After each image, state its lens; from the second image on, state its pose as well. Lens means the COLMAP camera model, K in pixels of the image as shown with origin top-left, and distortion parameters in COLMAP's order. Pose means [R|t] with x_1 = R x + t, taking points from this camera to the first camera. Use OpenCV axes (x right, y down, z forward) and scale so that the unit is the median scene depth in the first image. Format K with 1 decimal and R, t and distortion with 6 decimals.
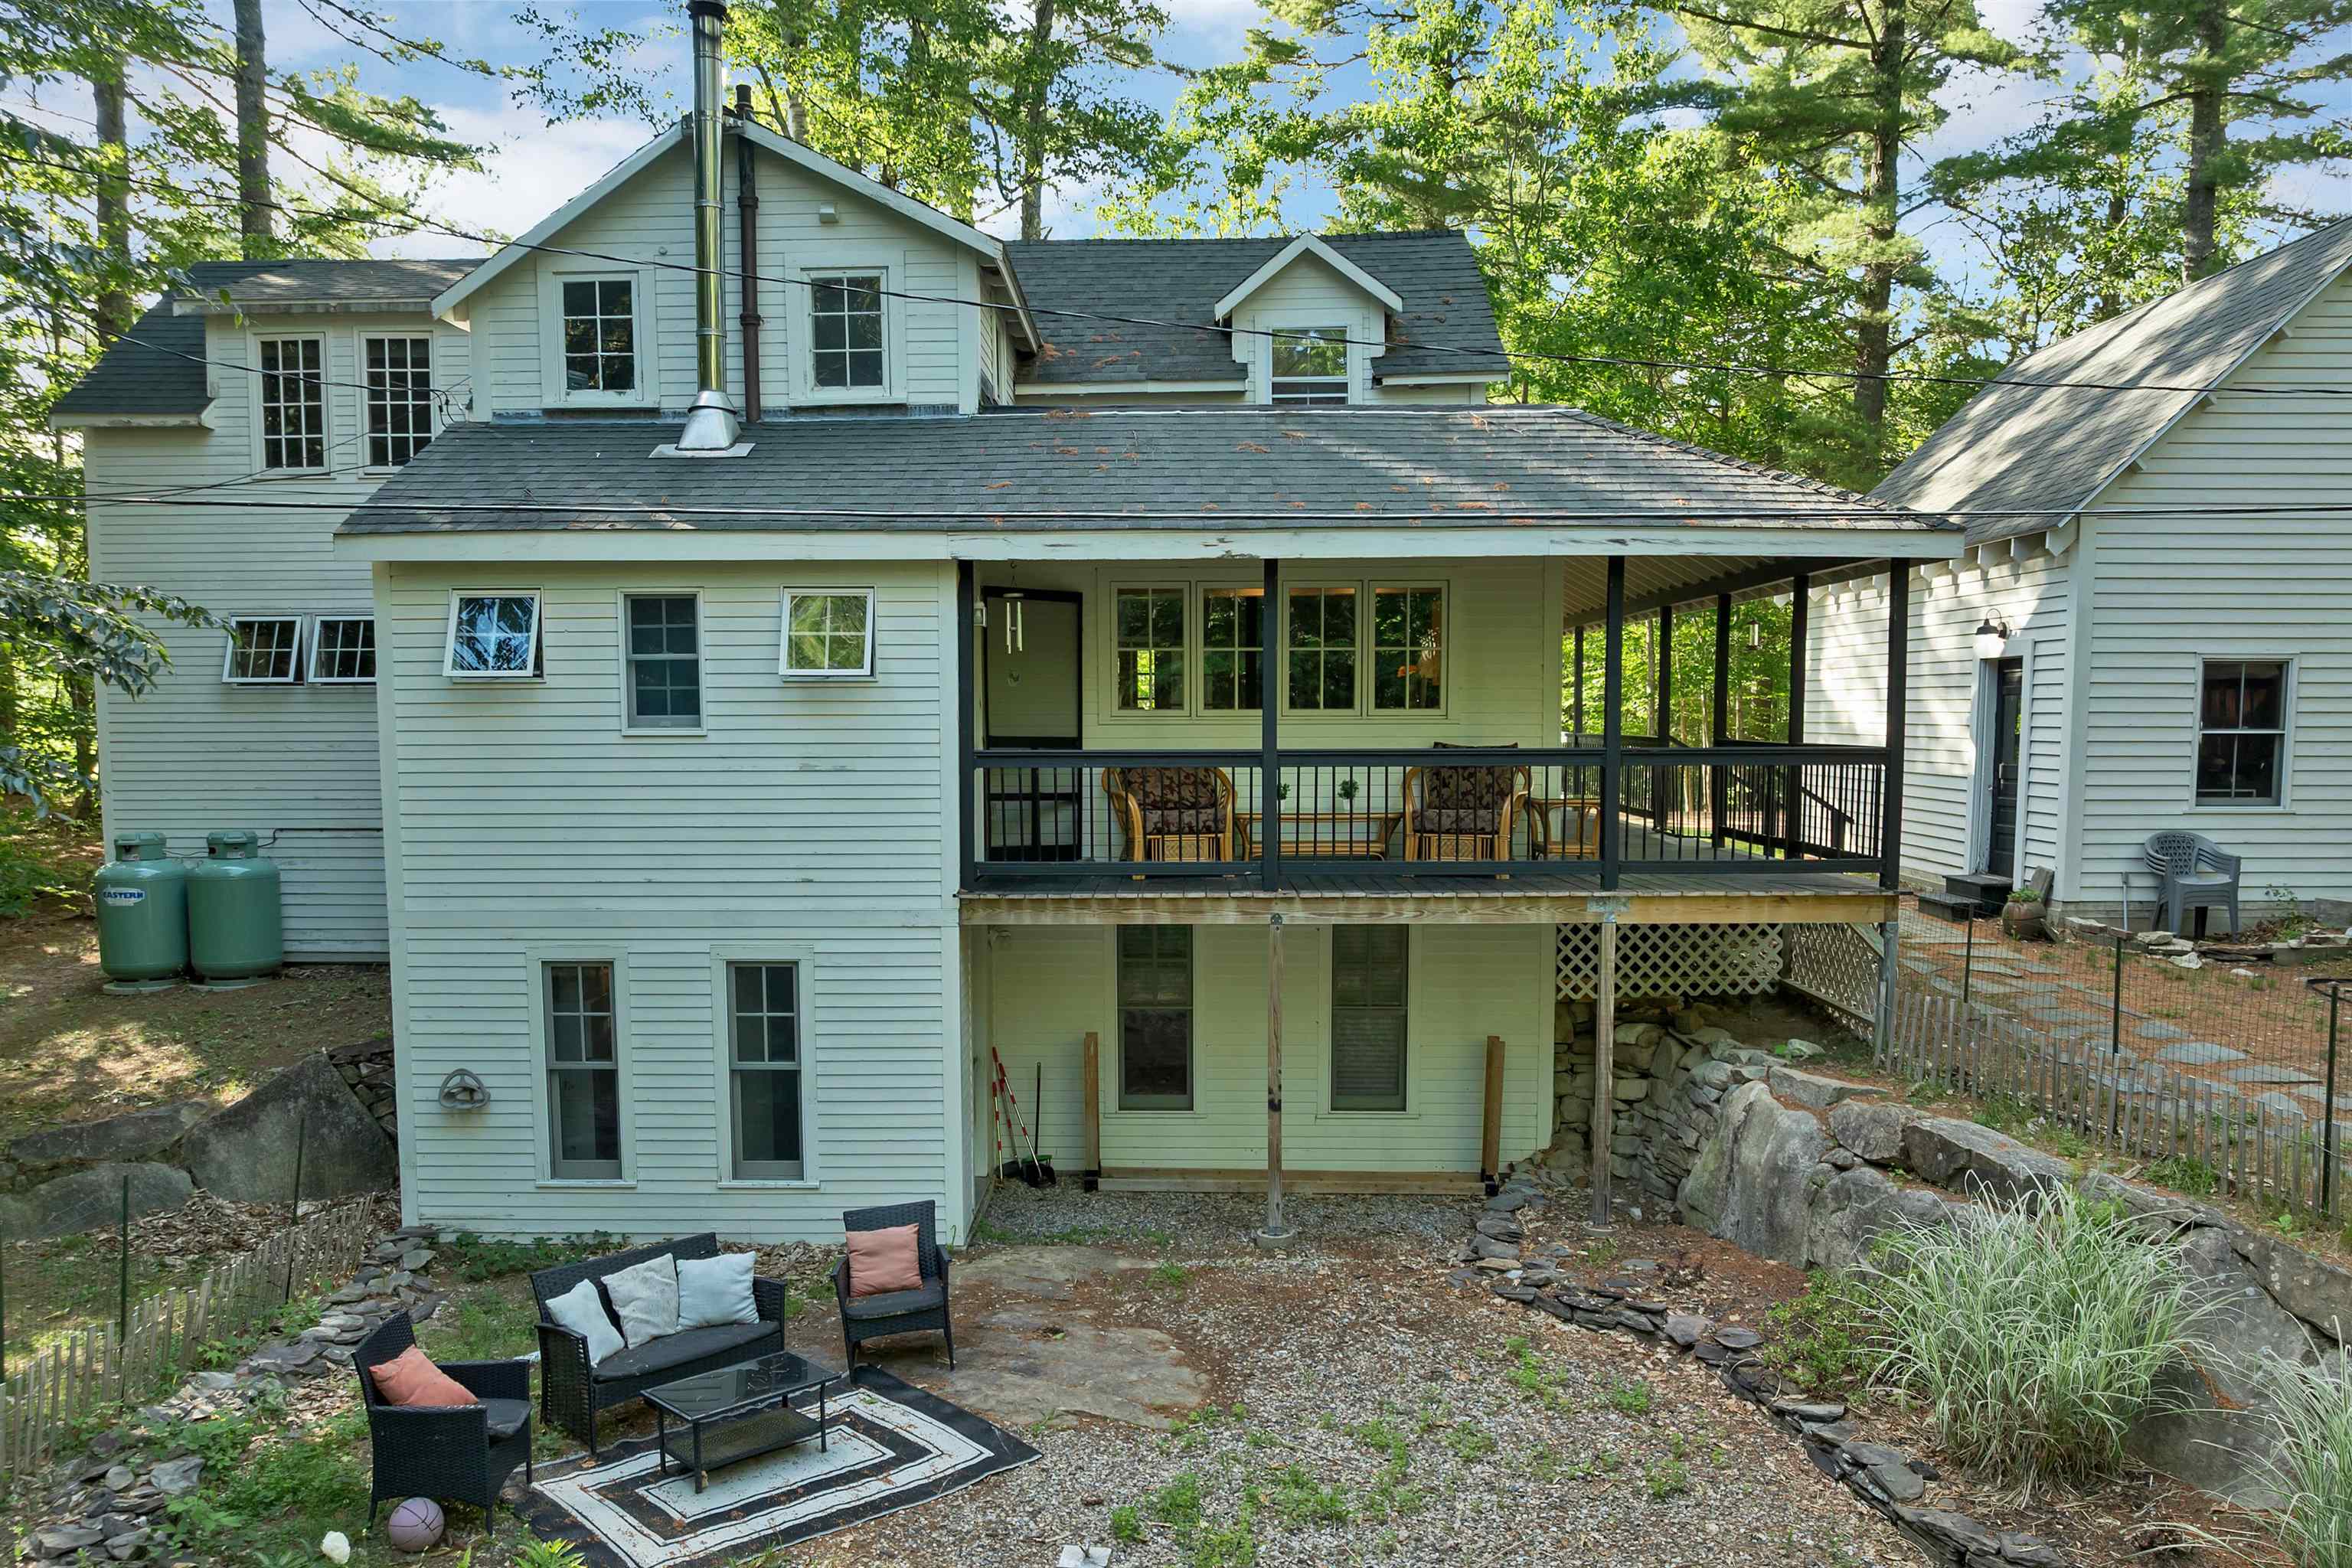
lens RADIAL K [[1690.3, 0, 1178.1], [0, 1690.3, 872.9], [0, 0, 1]] dist [-0.034021, -0.002274]
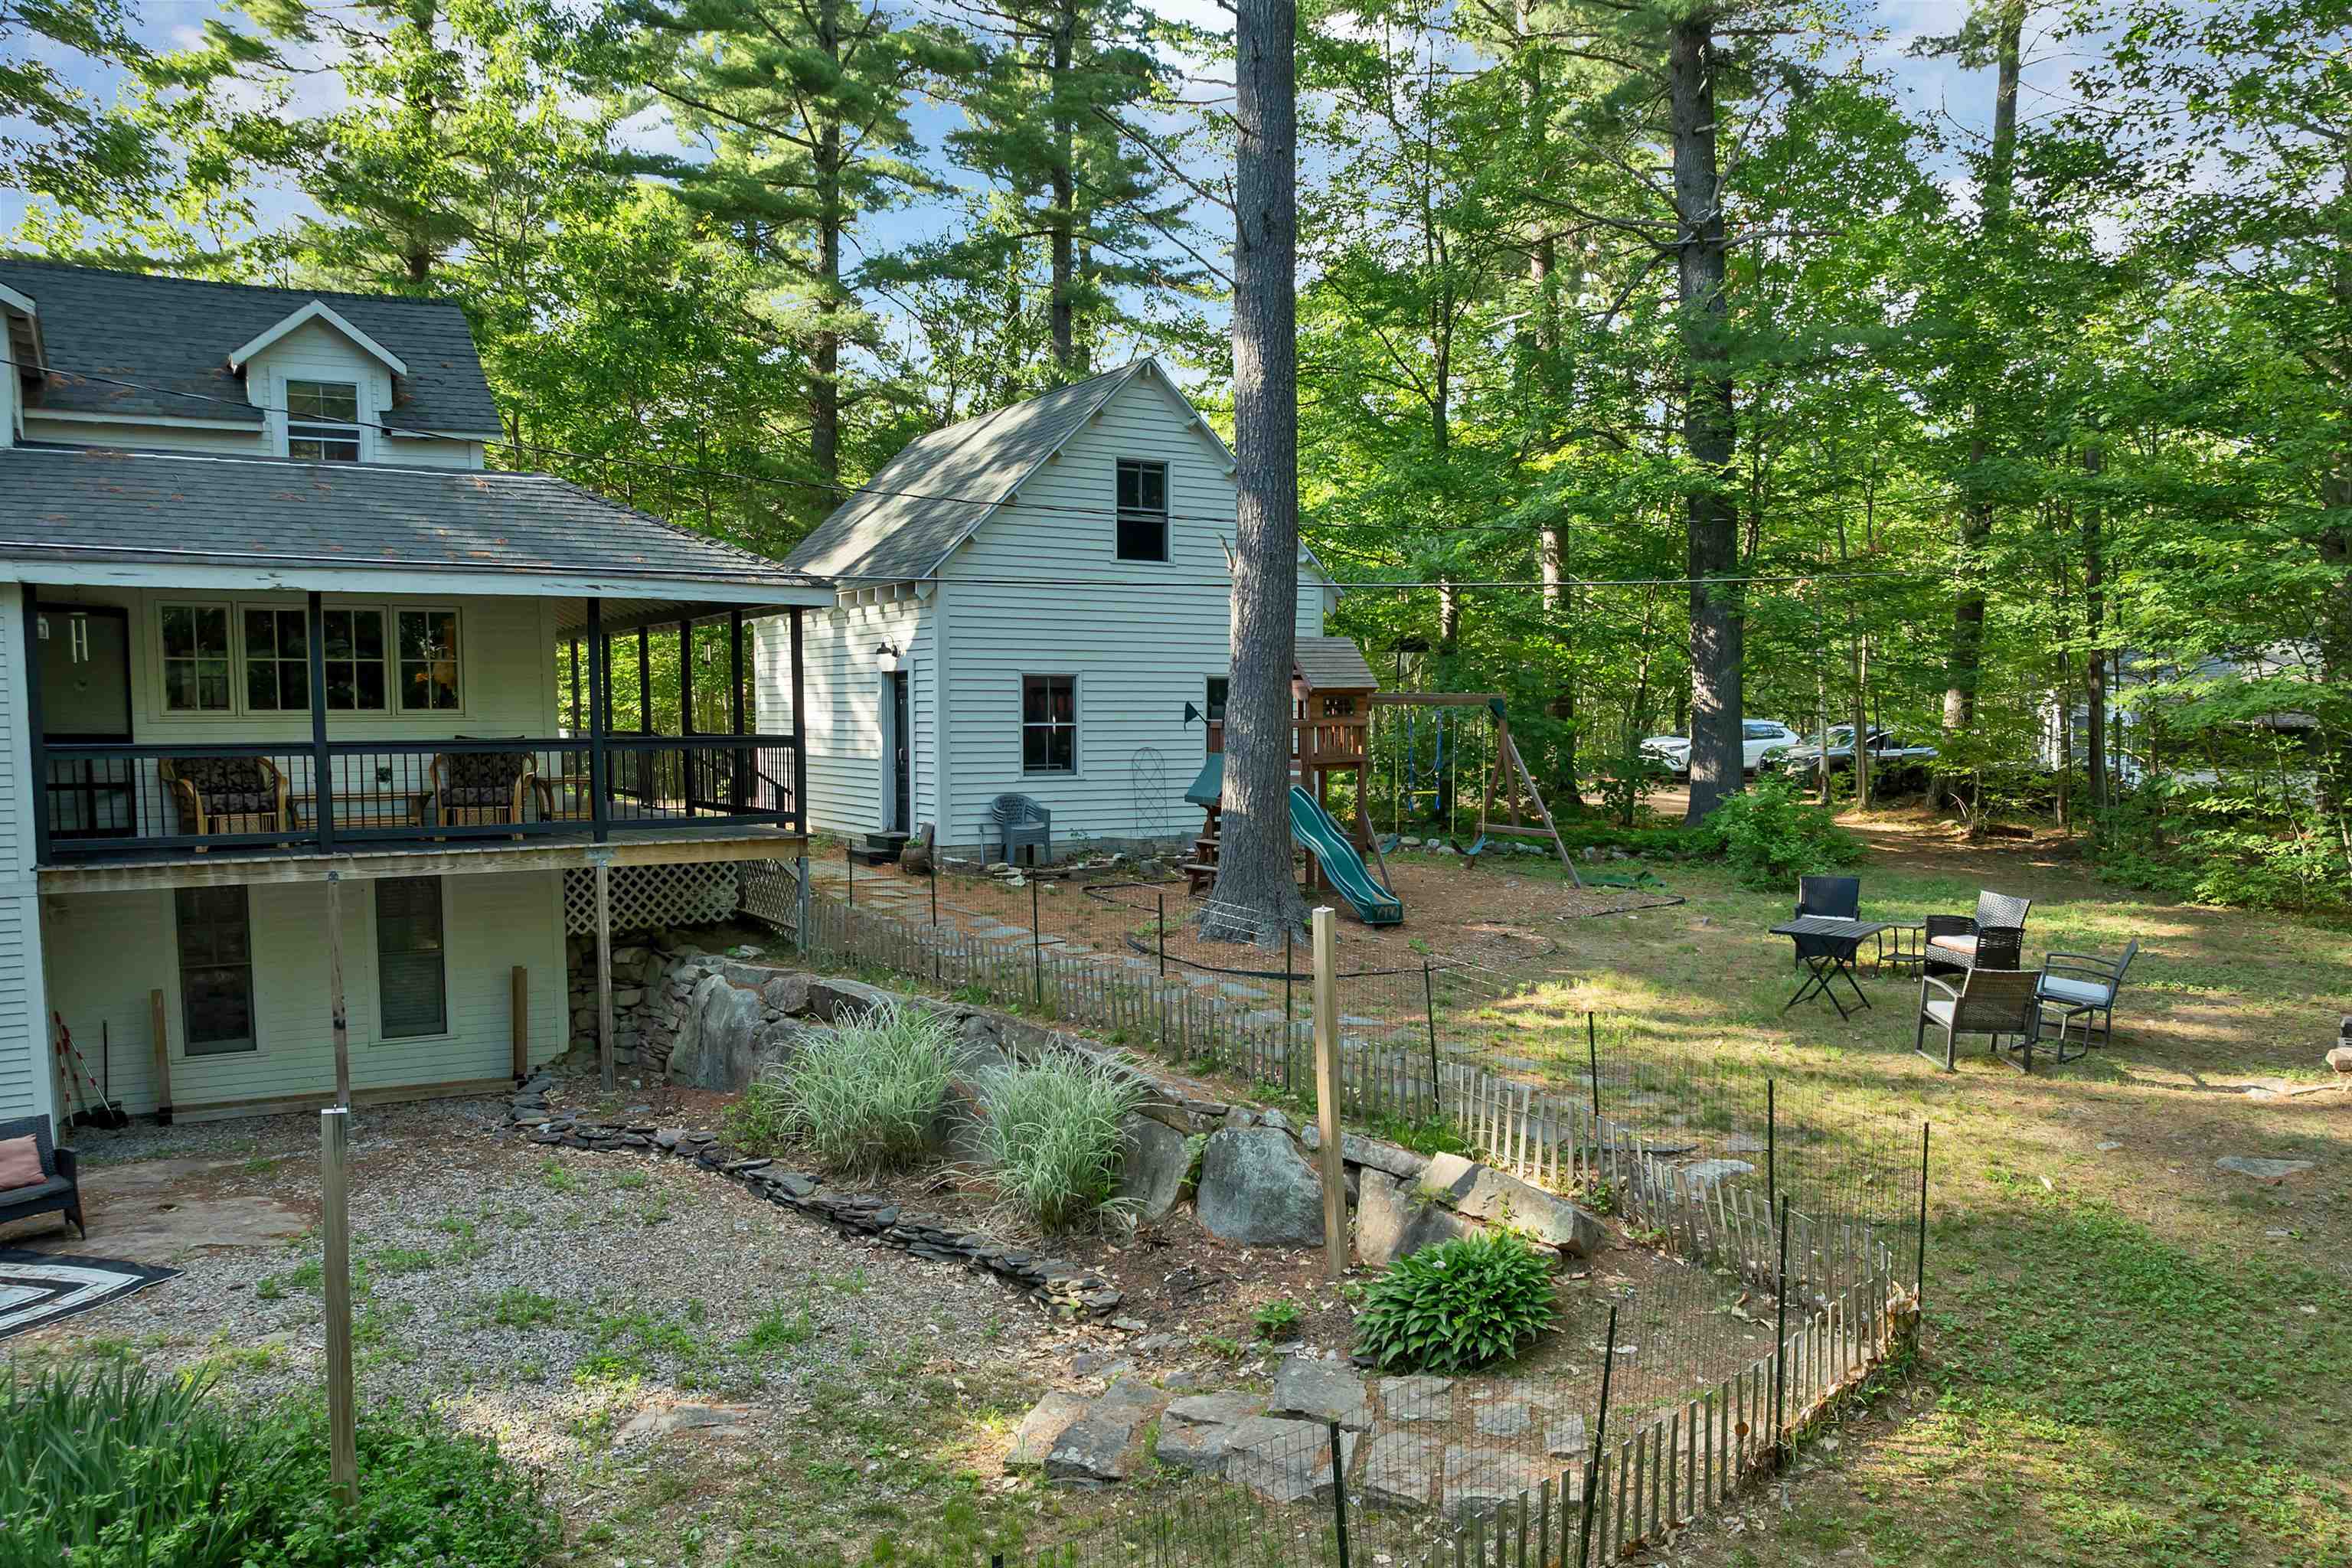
lens RADIAL K [[1690.3, 0, 1178.1], [0, 1690.3, 872.9], [0, 0, 1]] dist [-0.034021, -0.002274]
pose [[0.842641, -0.049581, 0.536188, -0.072516], [0.049856, 0.998658, 0.013995, 0.034985], [-0.536162, 0.014940, 0.843983, -0.353004]]
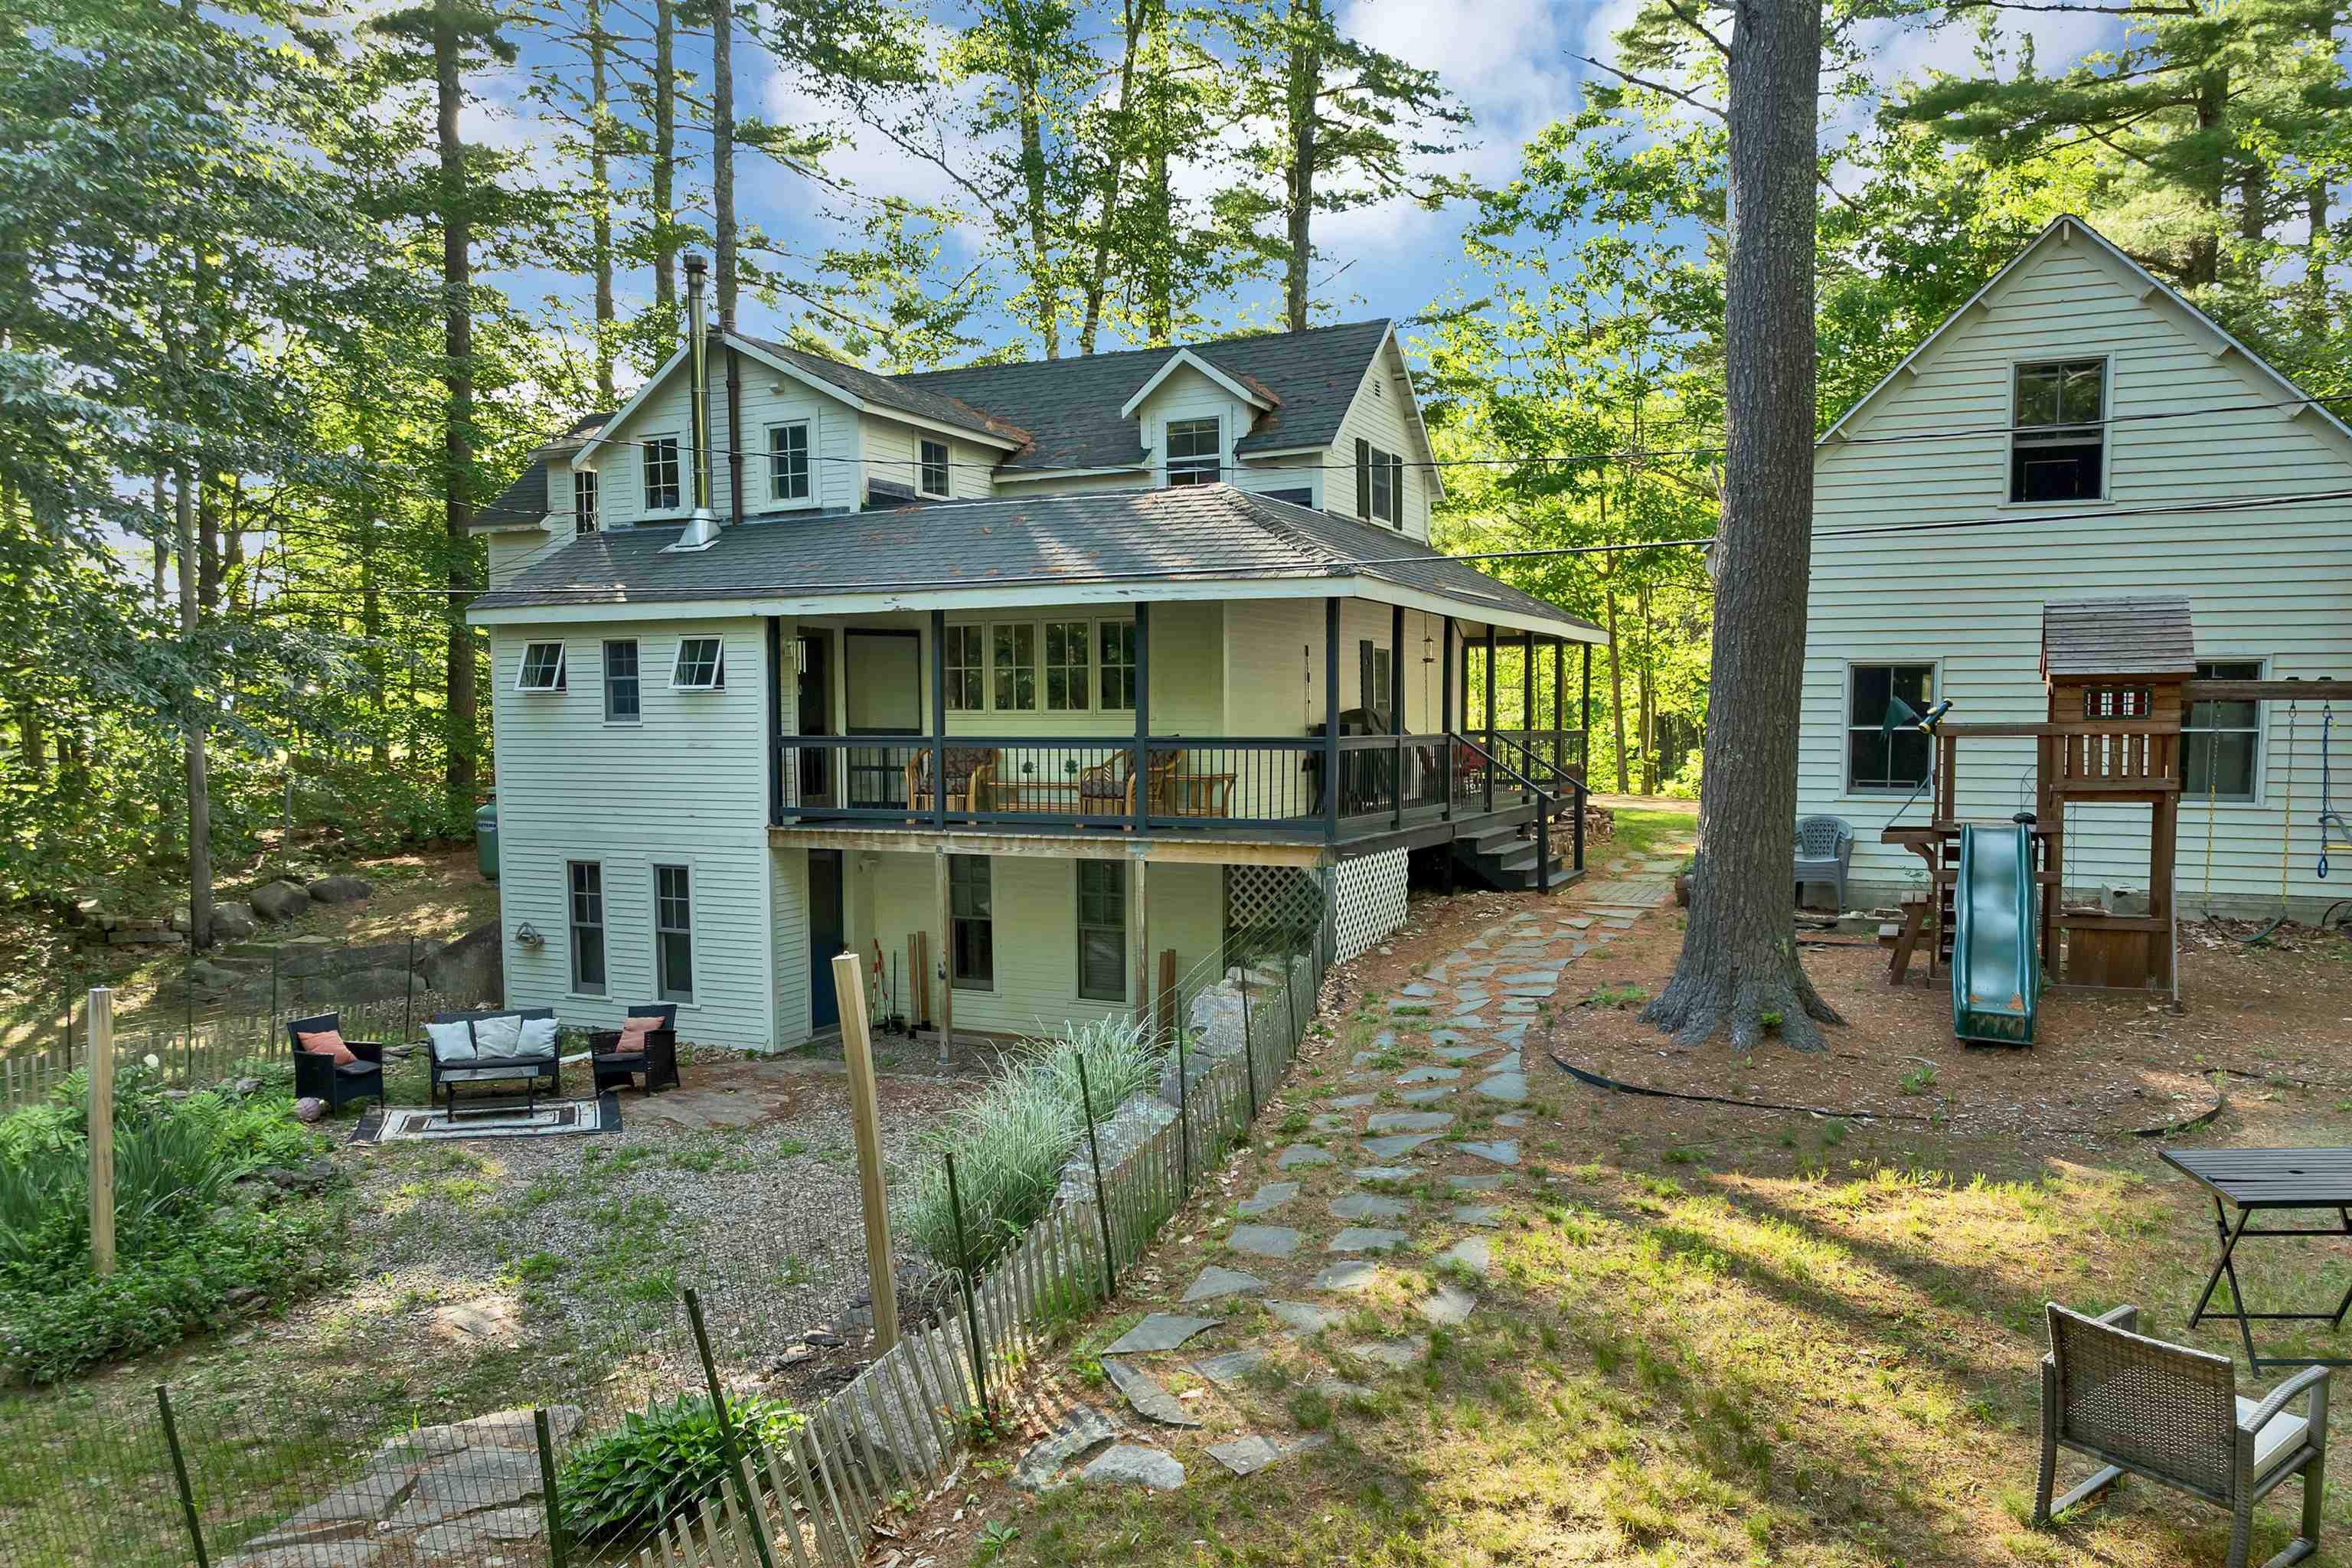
lens RADIAL K [[1690.3, 0, 1178.1], [0, 1690.3, 872.9], [0, 0, 1]] dist [-0.034021, -0.002274]
pose [[0.911548, 0.039411, -0.409300, 0.774370], [-0.039773, 0.999180, 0.007631, 0.025107], [0.409265, 0.009323, 0.912368, -0.249842]]
